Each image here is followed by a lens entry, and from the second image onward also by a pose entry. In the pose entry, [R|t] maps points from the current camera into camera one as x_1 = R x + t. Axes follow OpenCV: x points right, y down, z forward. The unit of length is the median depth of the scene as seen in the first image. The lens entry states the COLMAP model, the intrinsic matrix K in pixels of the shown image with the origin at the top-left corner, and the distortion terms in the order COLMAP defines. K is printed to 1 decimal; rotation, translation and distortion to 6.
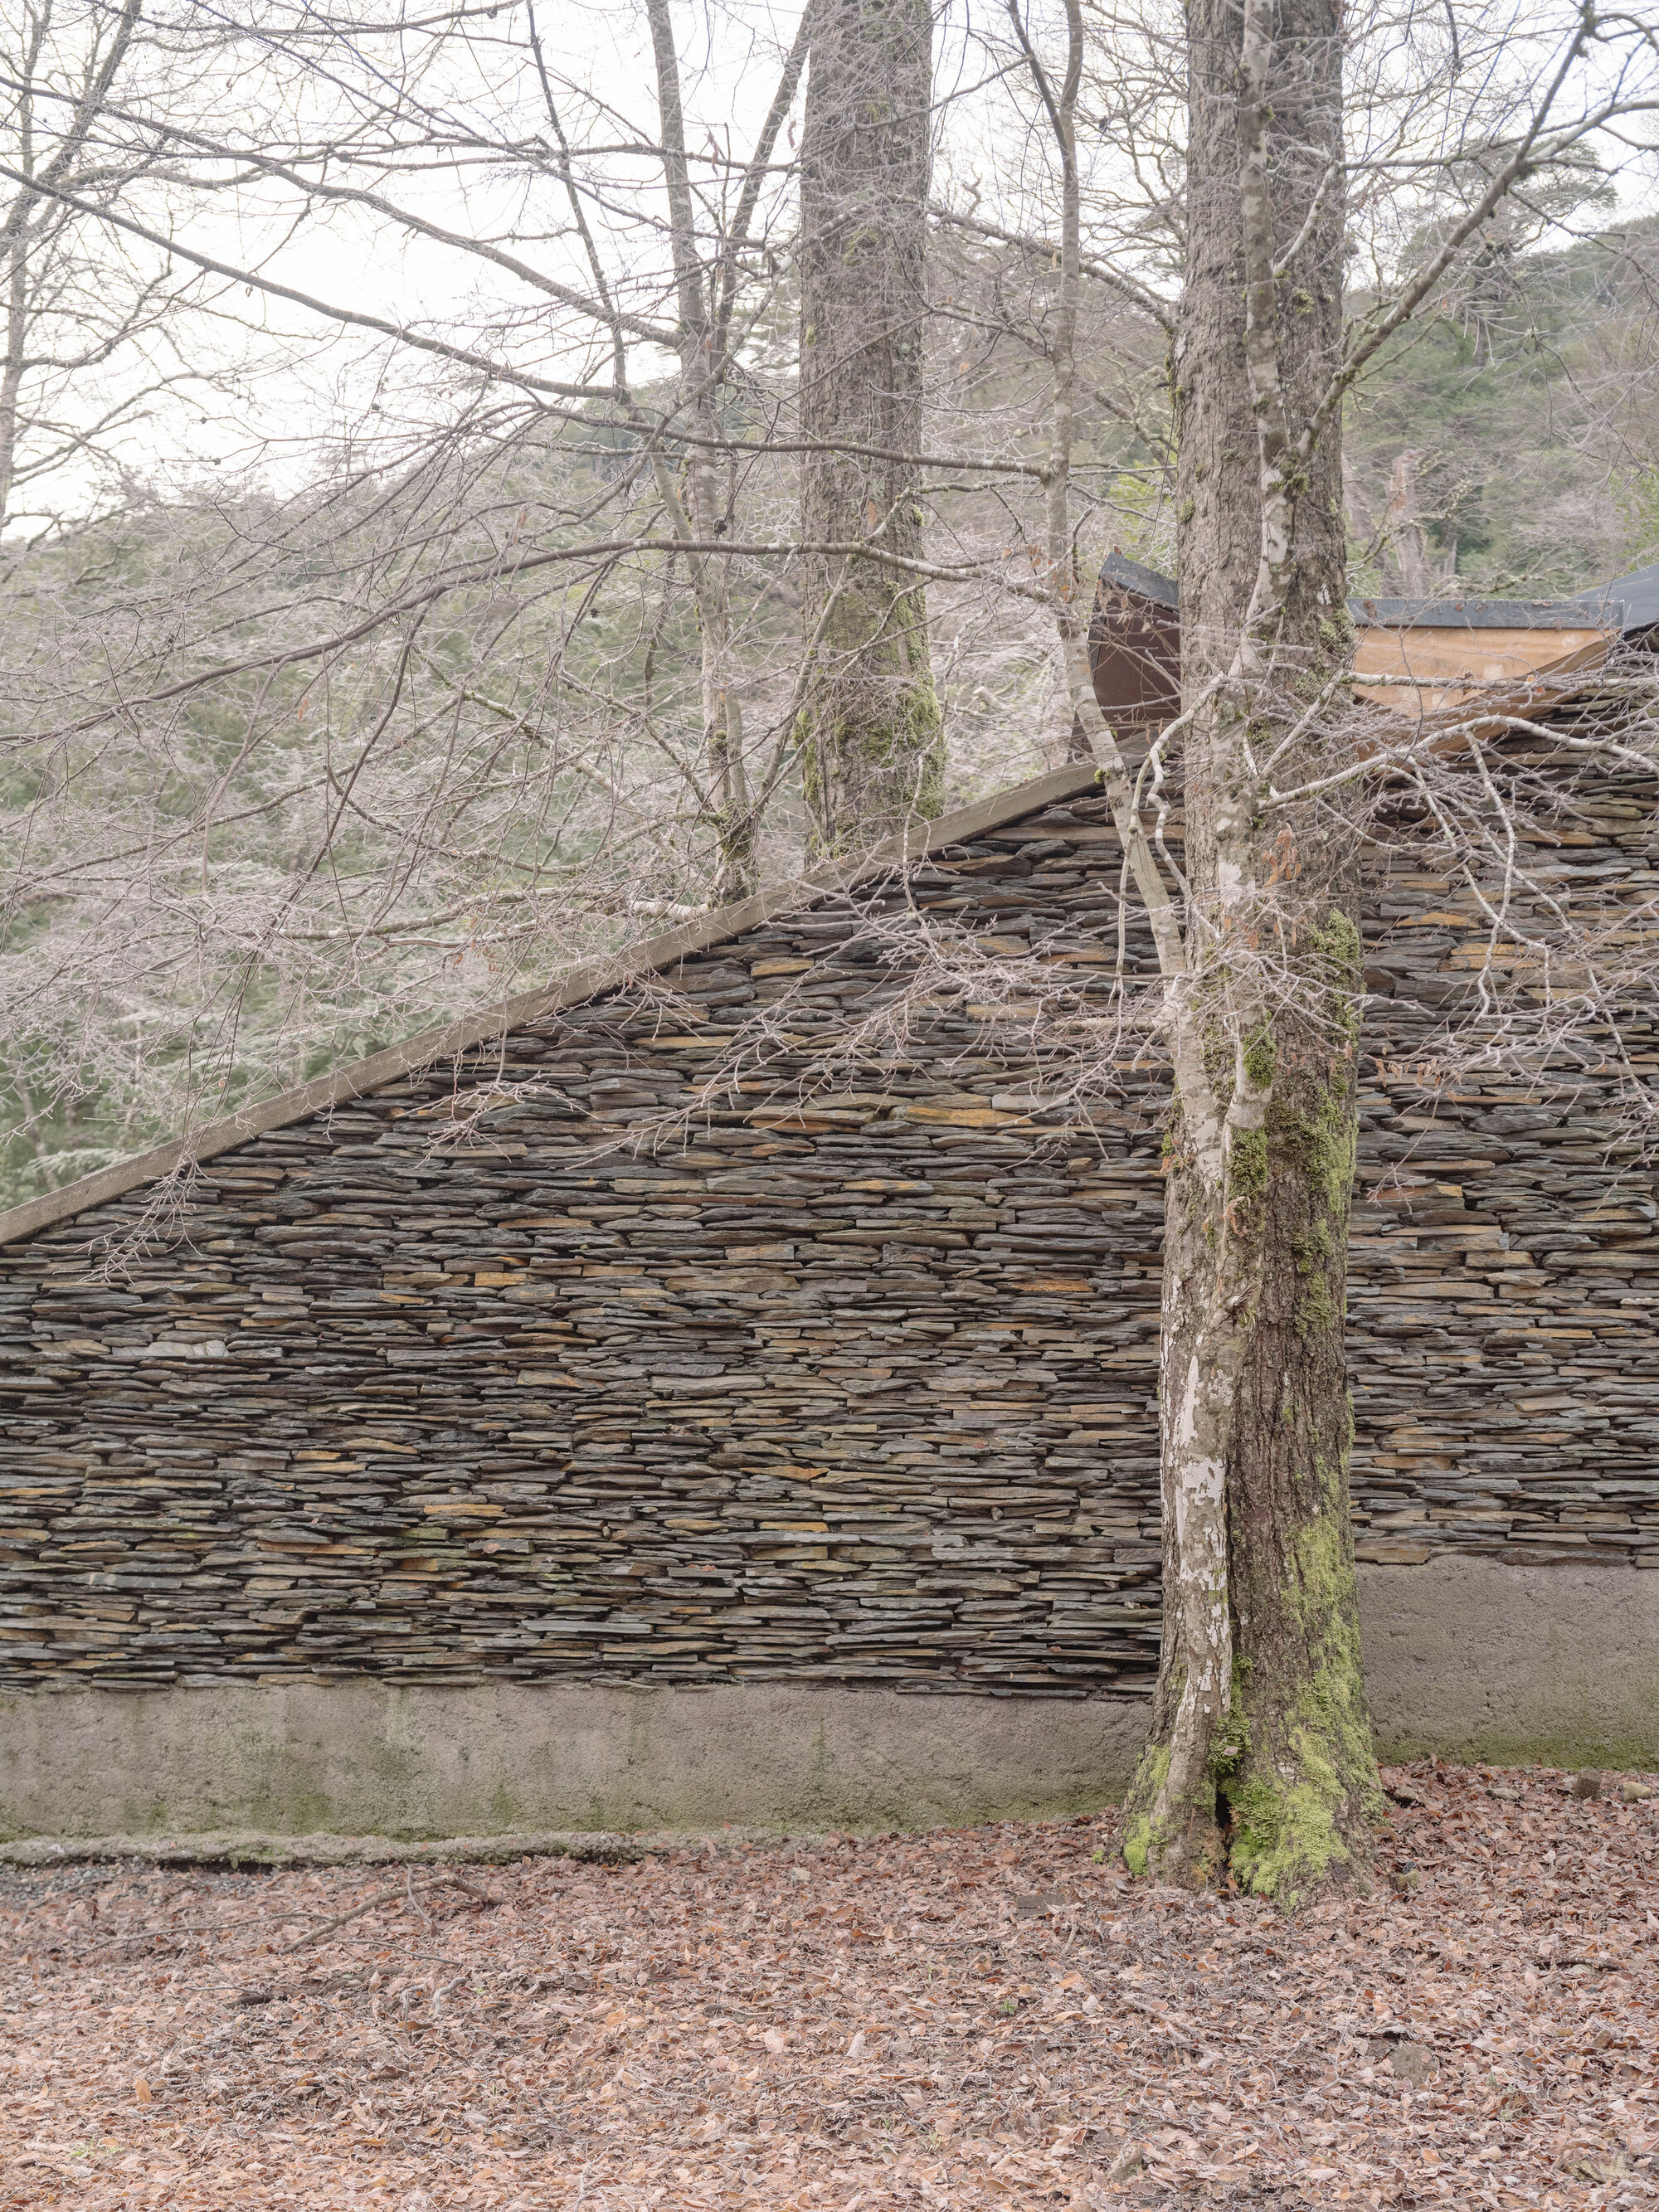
lens RADIAL K [[2594.6, 0, 829.5], [0, 2594.6, 1106.0], [0, 0, 1]] dist [-0.024057, -0.004692]
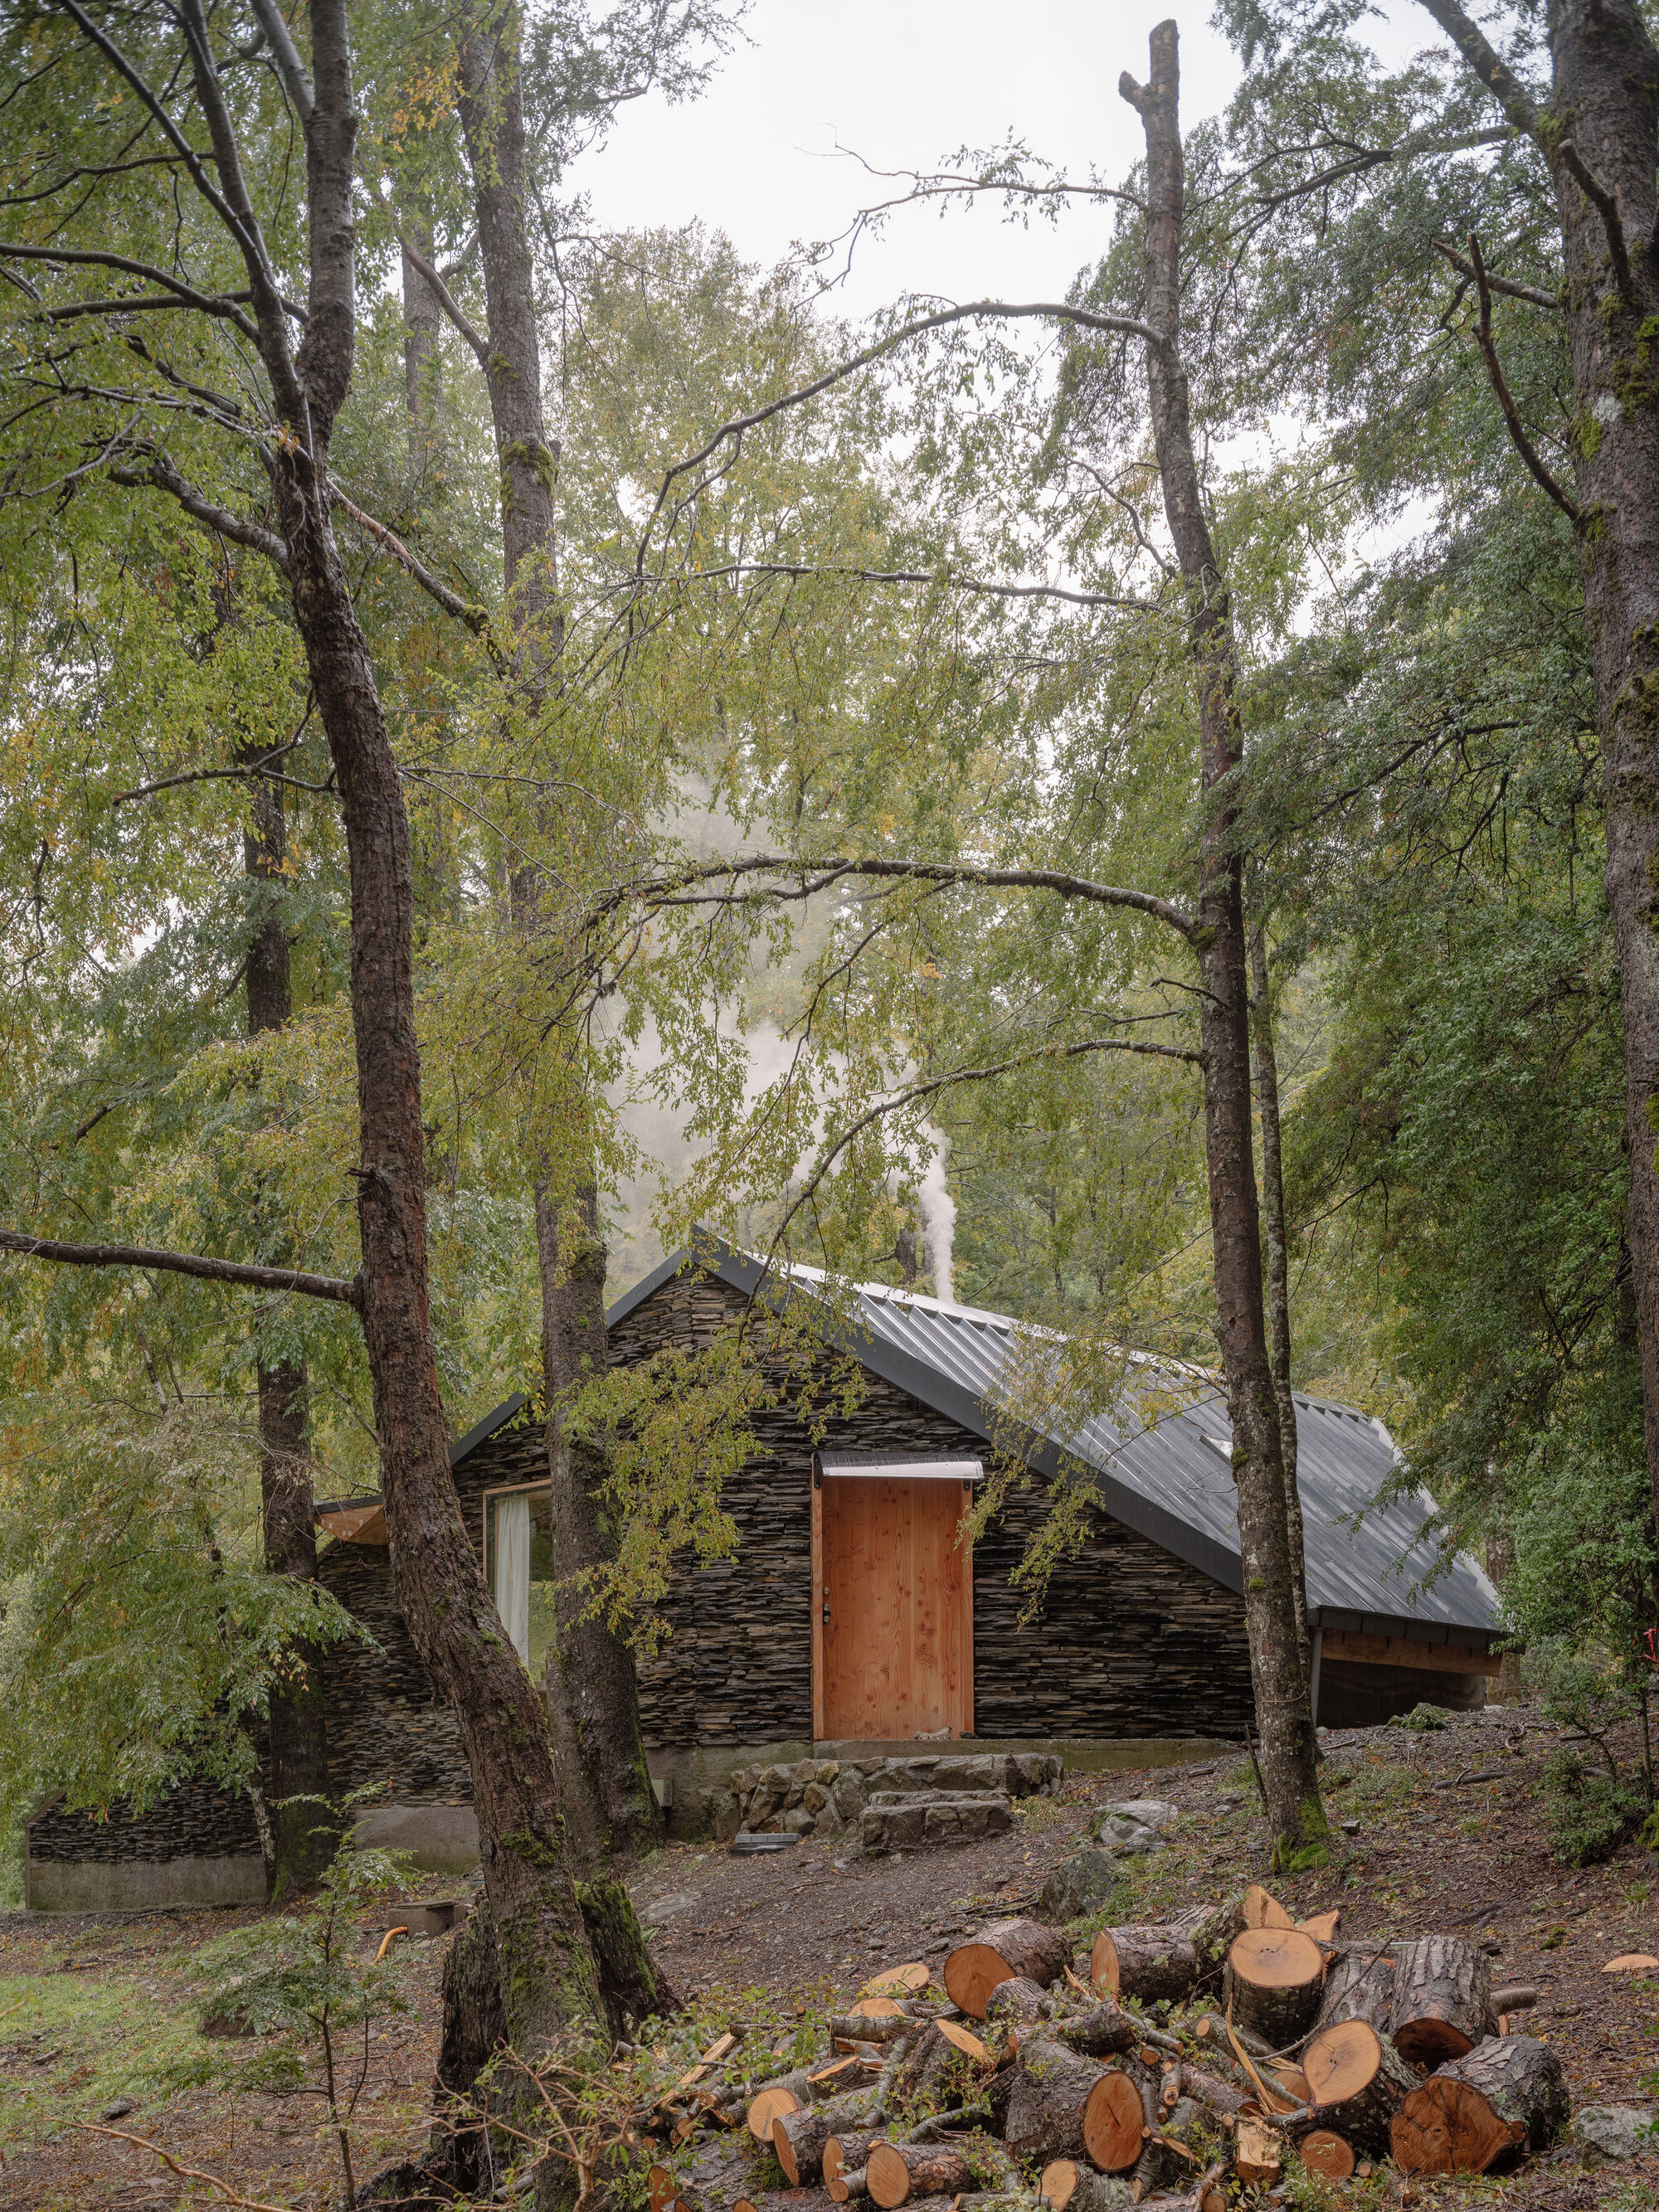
lens RADIAL K [[2594.6, 0, 829.5], [0, 2594.6, 1106.0], [0, 0, 1]] dist [-0.024057, -0.004692]
pose [[0.724424, -0.215483, -0.654810, 2.799935], [0.192225, 0.975356, -0.108307, -0.208242], [0.662011, -0.047411, 0.747993, -0.946158]]
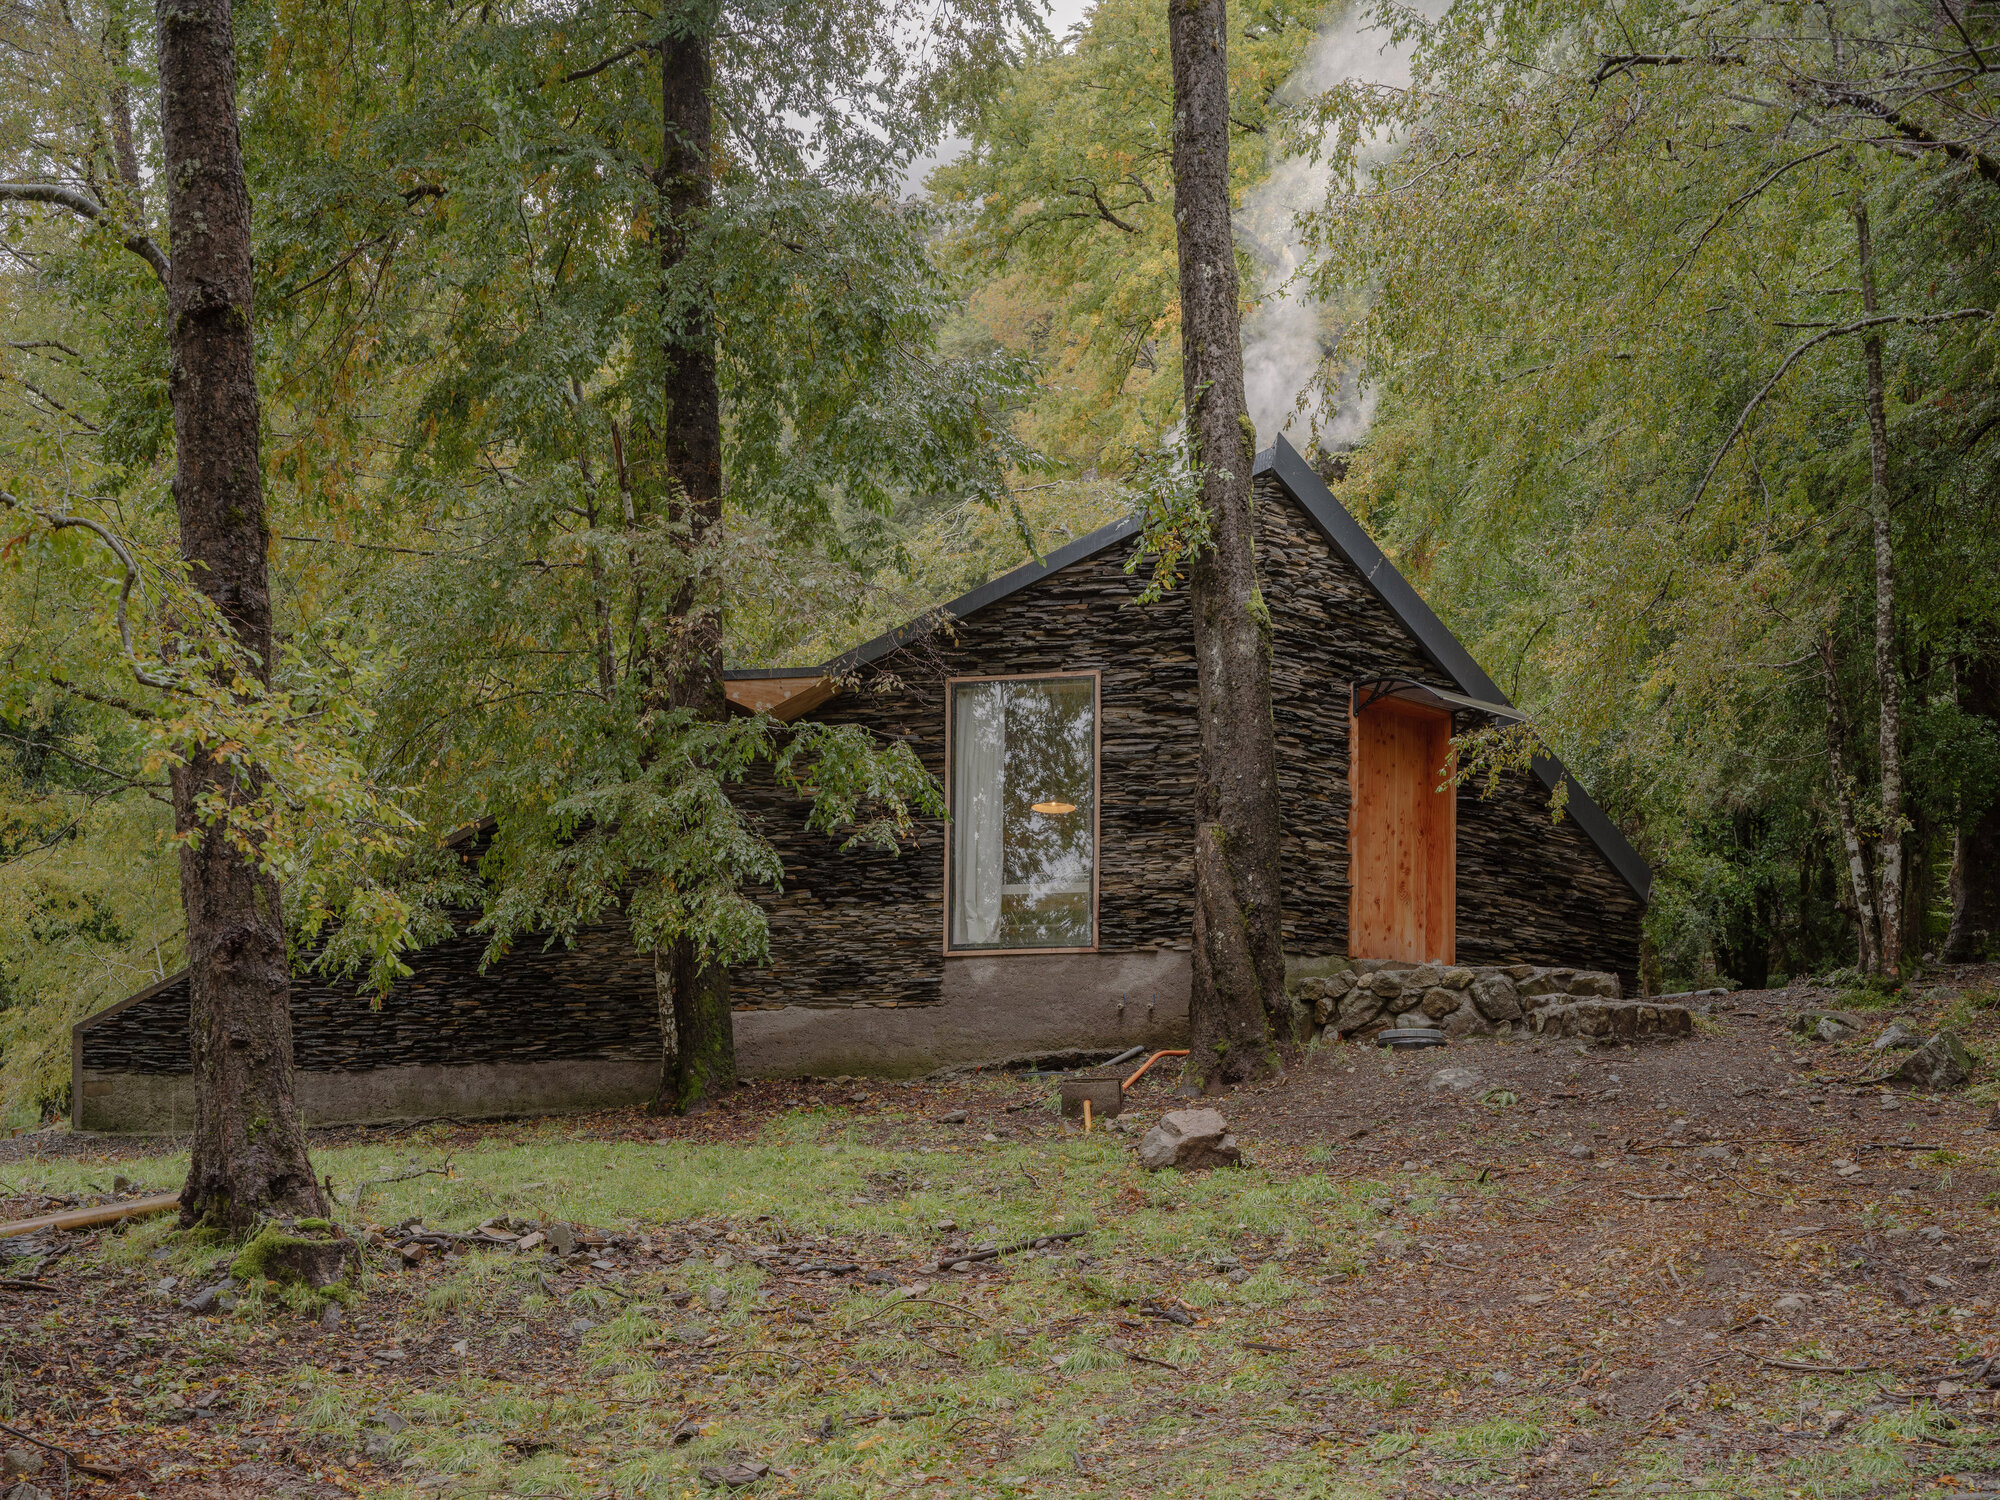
lens RADIAL K [[2345.8, 0, 1000.0], [0, 2345.8, 750.0], [0, 0, 1]] dist [-0.024057, -0.004692]
pose [[0.988502, -0.050202, -0.142633, 0.825554], [0.050709, 0.998713, -0.000084, -0.092812], [0.142454, -0.007150, 0.989776, -1.472417]]
